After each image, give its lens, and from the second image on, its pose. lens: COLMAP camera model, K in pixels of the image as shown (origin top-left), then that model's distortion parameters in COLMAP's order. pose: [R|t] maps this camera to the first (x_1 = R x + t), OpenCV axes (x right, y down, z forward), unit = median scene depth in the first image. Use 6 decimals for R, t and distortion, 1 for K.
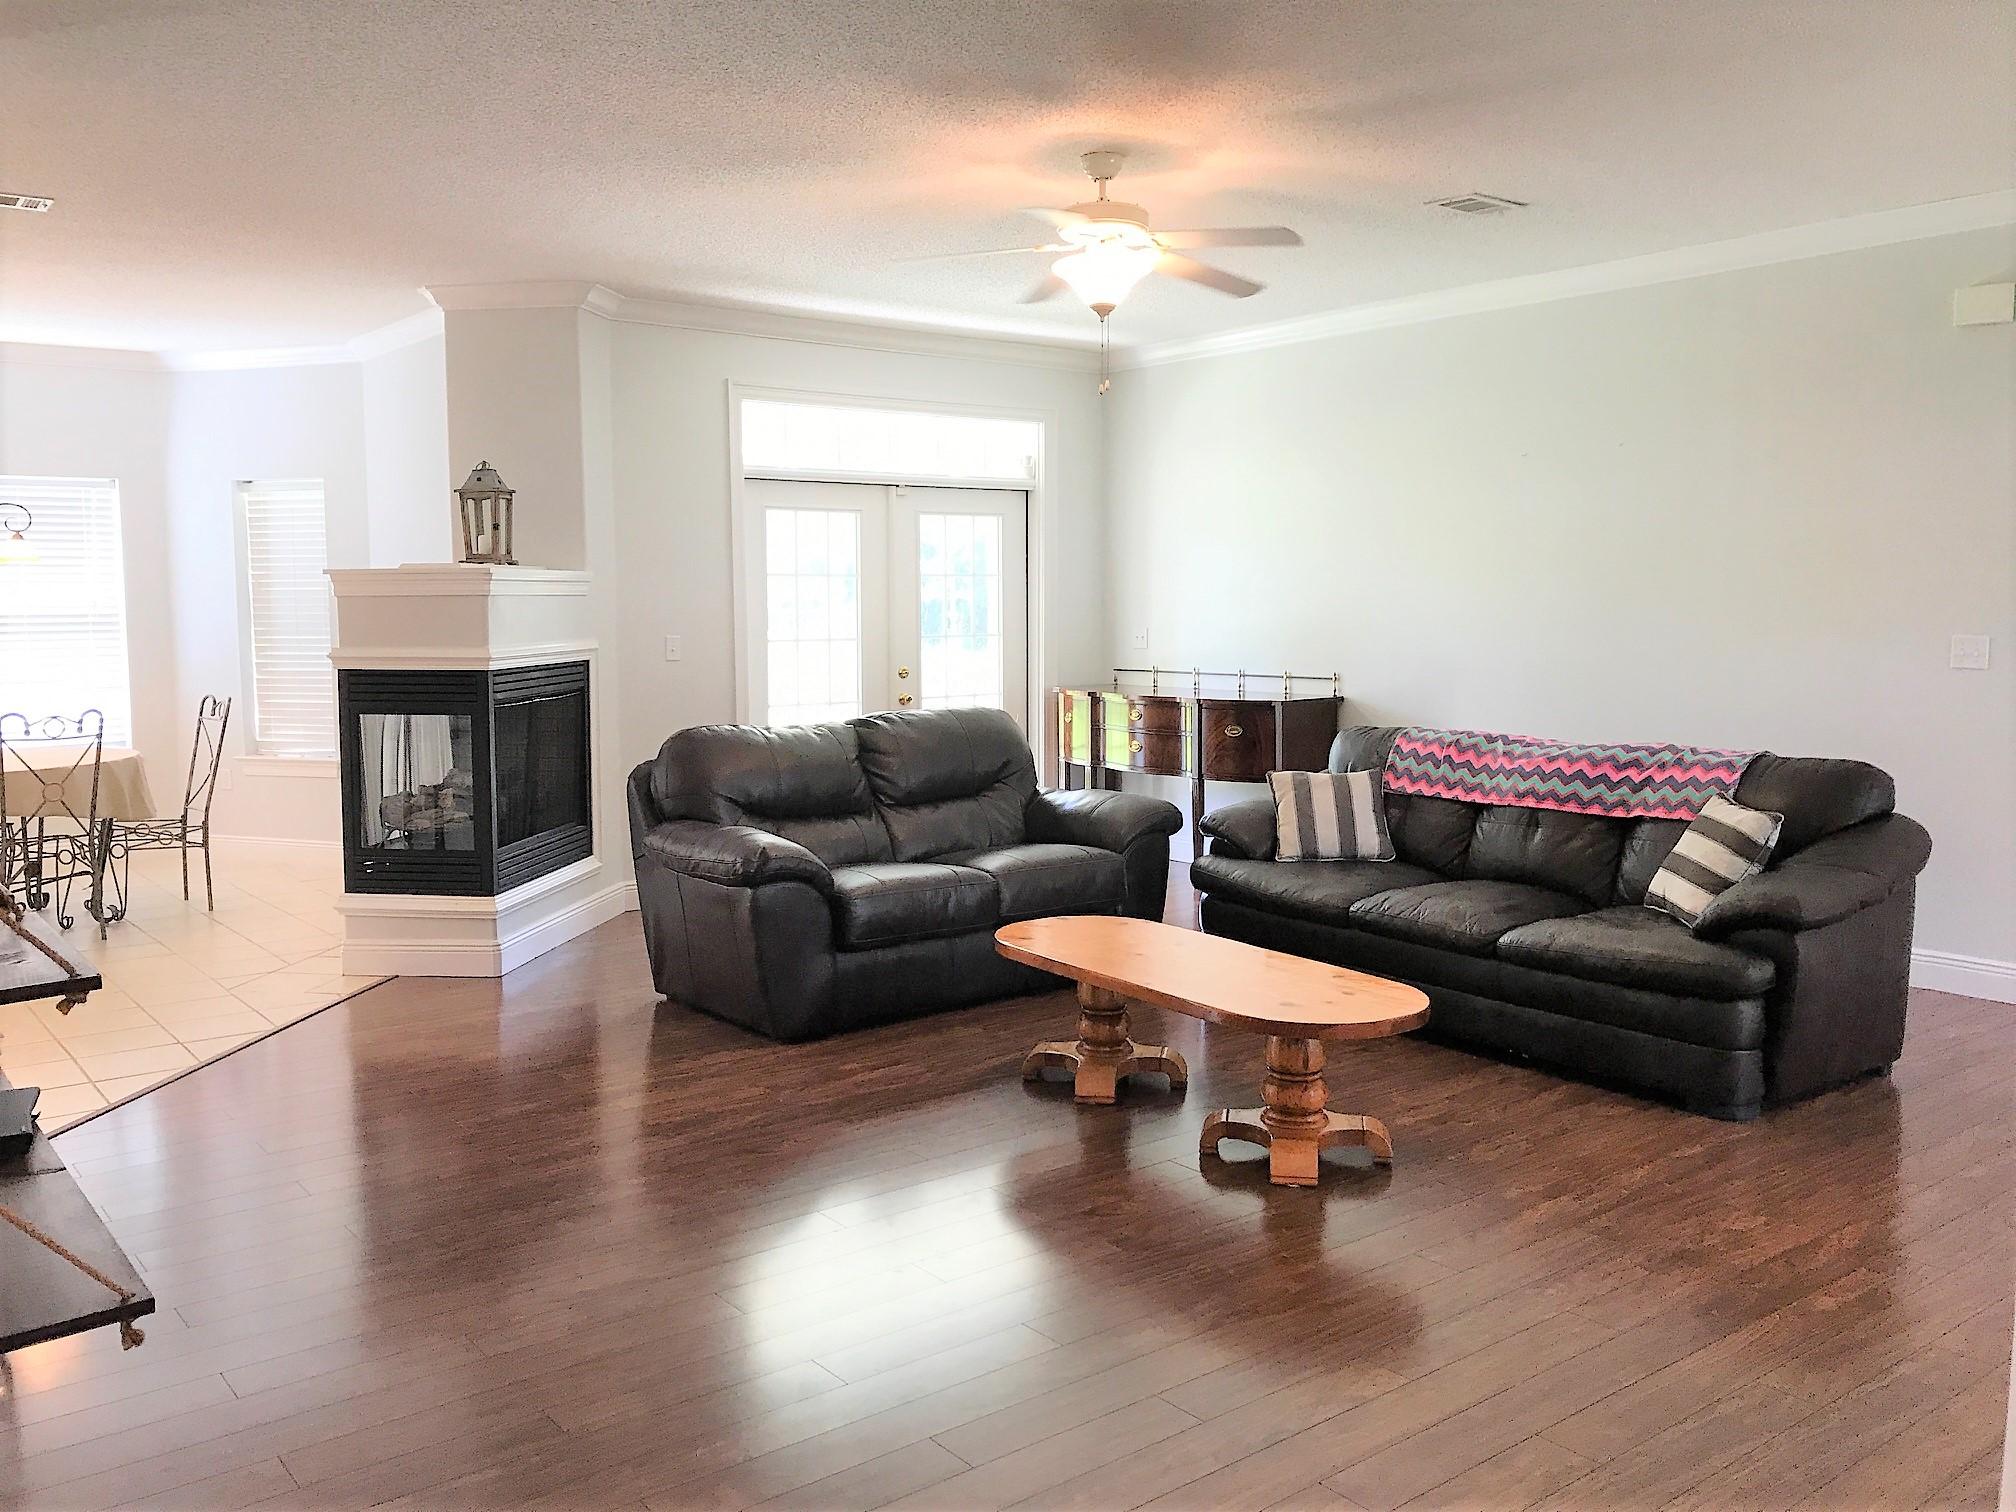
lens RADIAL K [[1674.9, 0, 997.8], [0, 1674.9, 745.5], [0, 0, 1]] dist [0.095208, -0.178600]
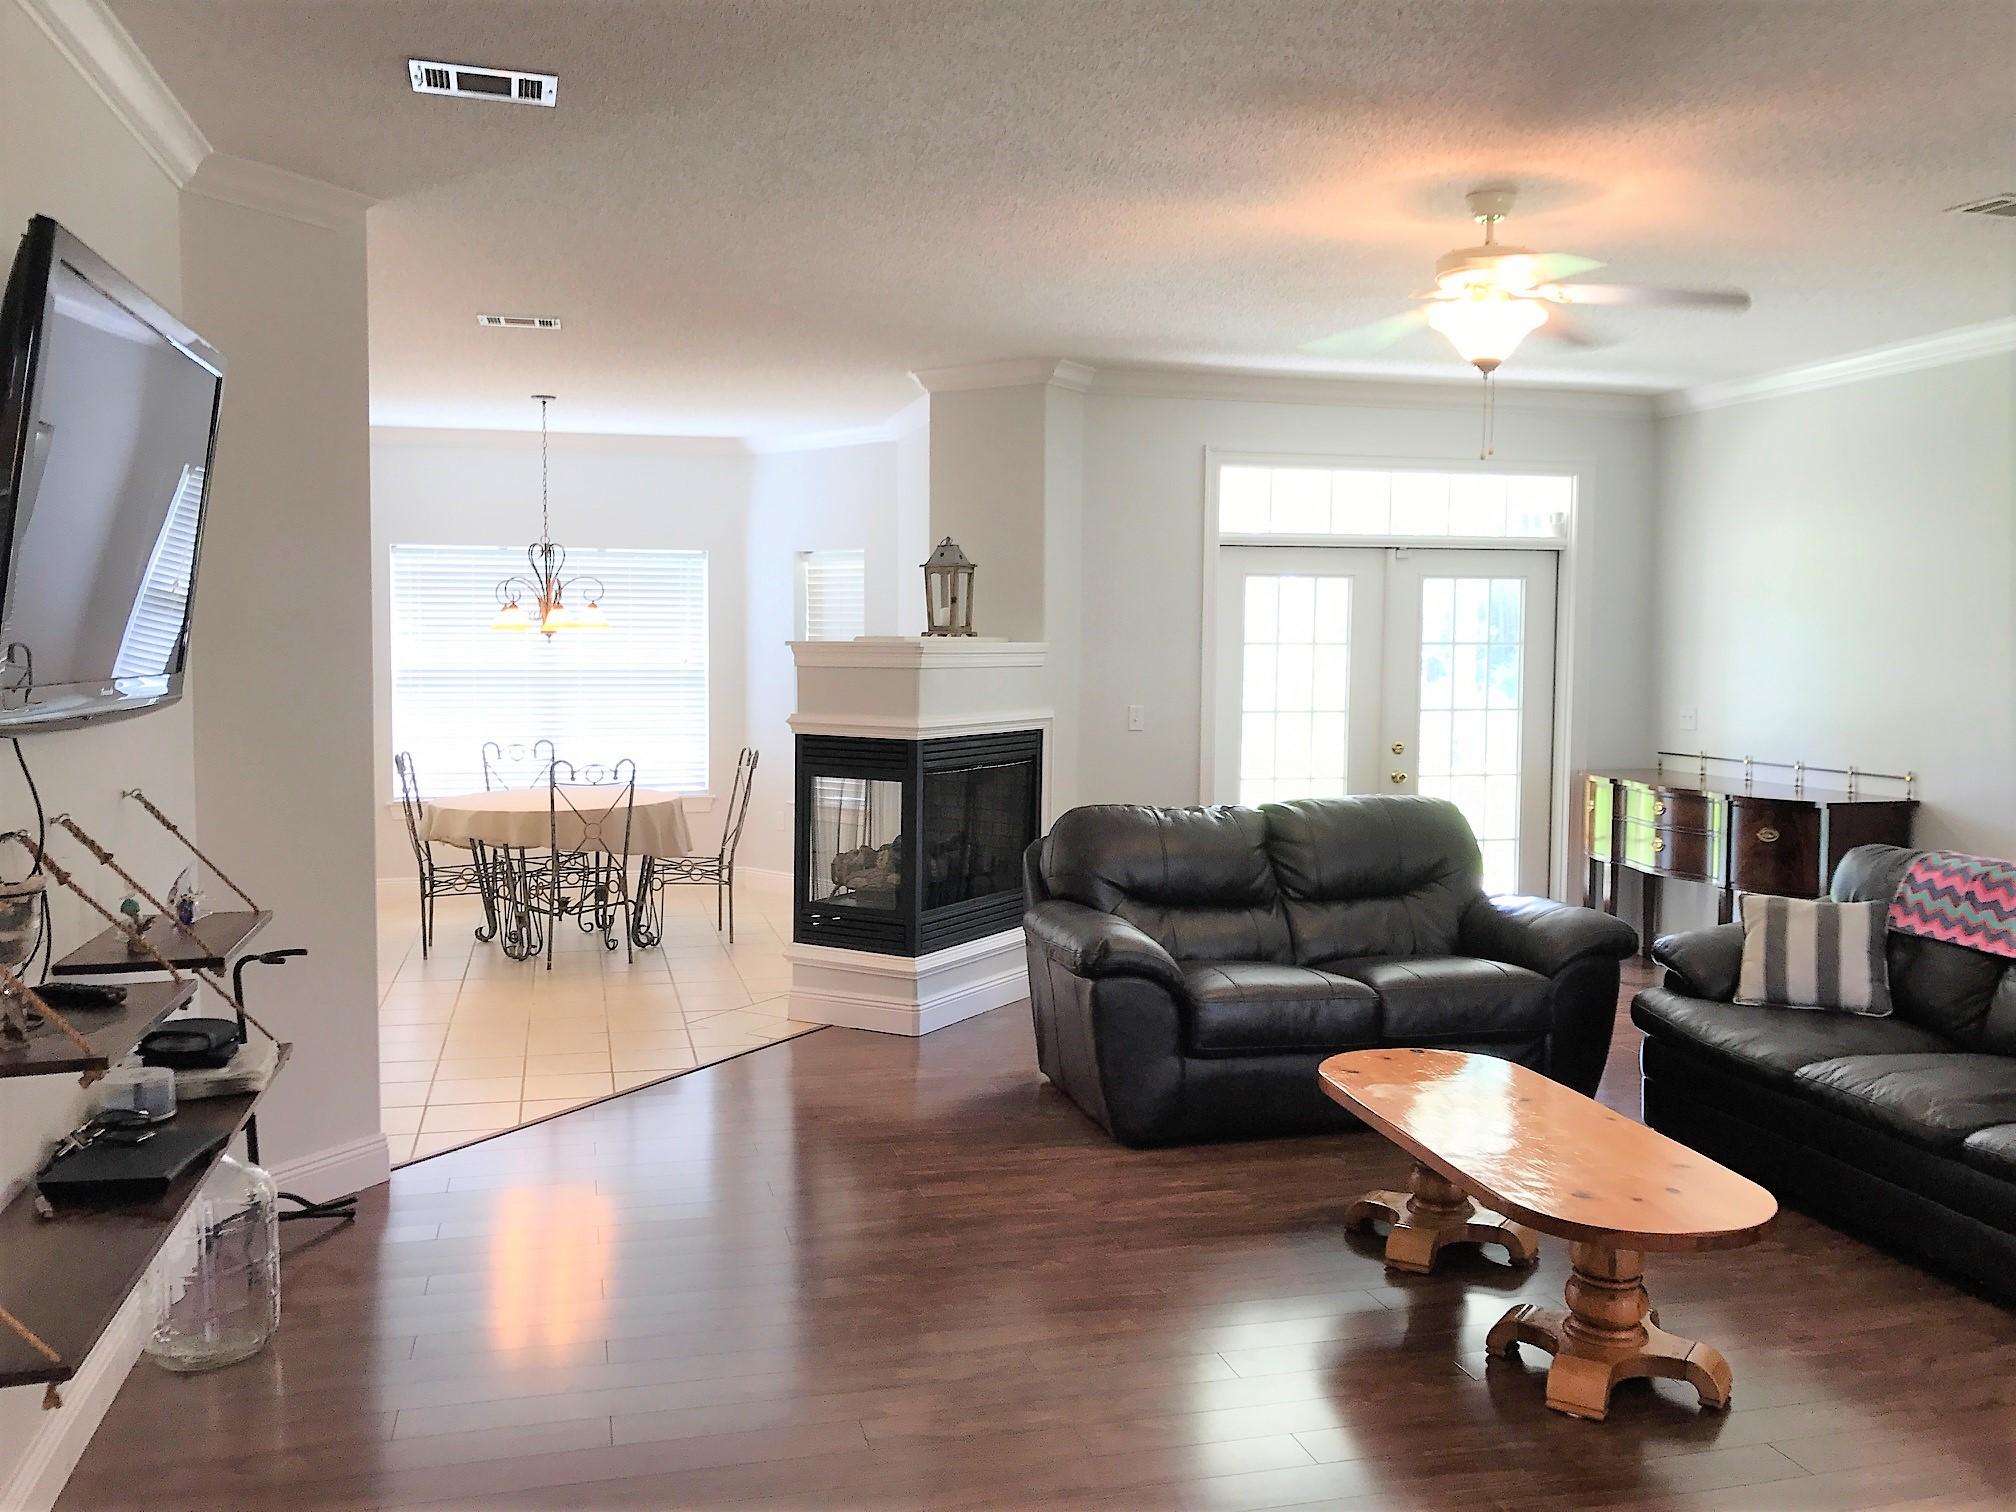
lens RADIAL K [[1674.9, 0, 997.8], [0, 1674.9, 745.5], [0, 0, 1]] dist [0.095208, -0.178600]
pose [[0.916991, 0.037493, -0.397142, 0.149193], [-0.047699, 0.998736, -0.015846, -0.026387], [0.396046, 0.033474, 0.917620, 0.073102]]
